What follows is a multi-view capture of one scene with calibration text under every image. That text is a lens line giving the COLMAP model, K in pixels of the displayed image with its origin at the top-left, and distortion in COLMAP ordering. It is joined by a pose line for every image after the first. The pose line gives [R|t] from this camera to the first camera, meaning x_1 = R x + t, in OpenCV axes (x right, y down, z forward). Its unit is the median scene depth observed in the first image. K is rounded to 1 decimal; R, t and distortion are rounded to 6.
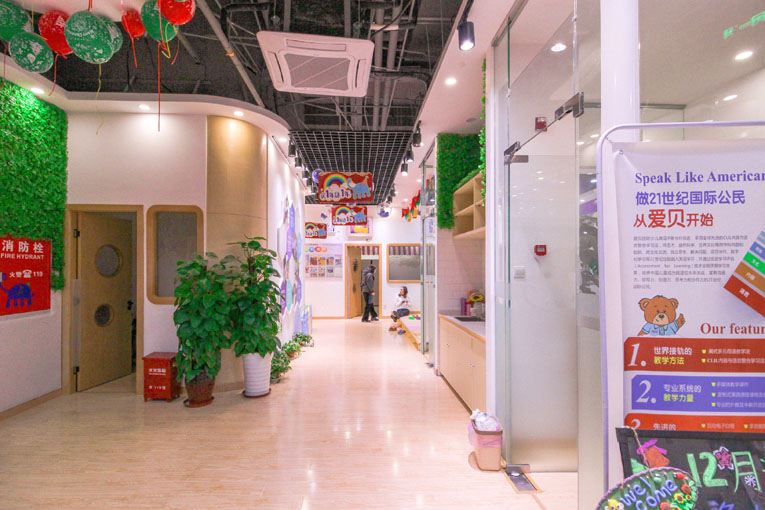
lens RADIAL K [[363.9, 0, 367.6], [0, 363.9, 266.3], [0, 0, 1]] dist [0.001390, -0.000710]
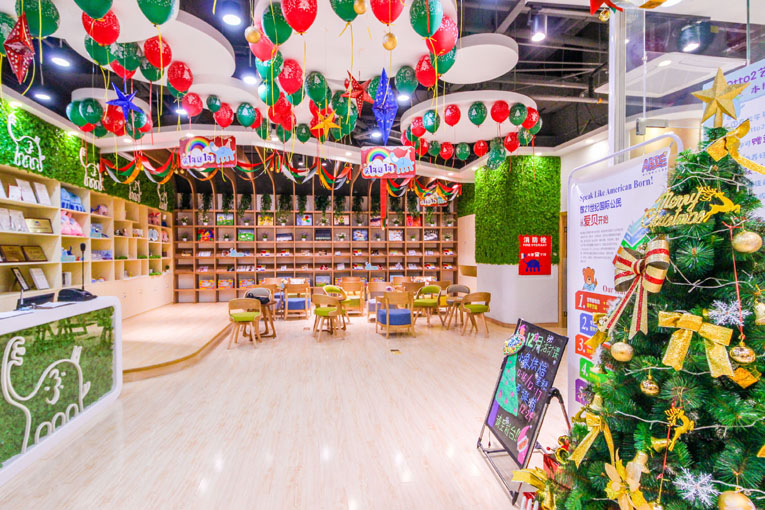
lens RADIAL K [[363.9, 0, 380.8], [0, 363.9, 255.4], [0, 0, 1]] dist [0.001390, -0.000710]
pose [[0.151352, 0.006076, -0.988461, 0.824582], [0.012781, 0.999885, 0.008103, 0.000643], [0.988397, -0.013860, 0.151257, -0.069317]]
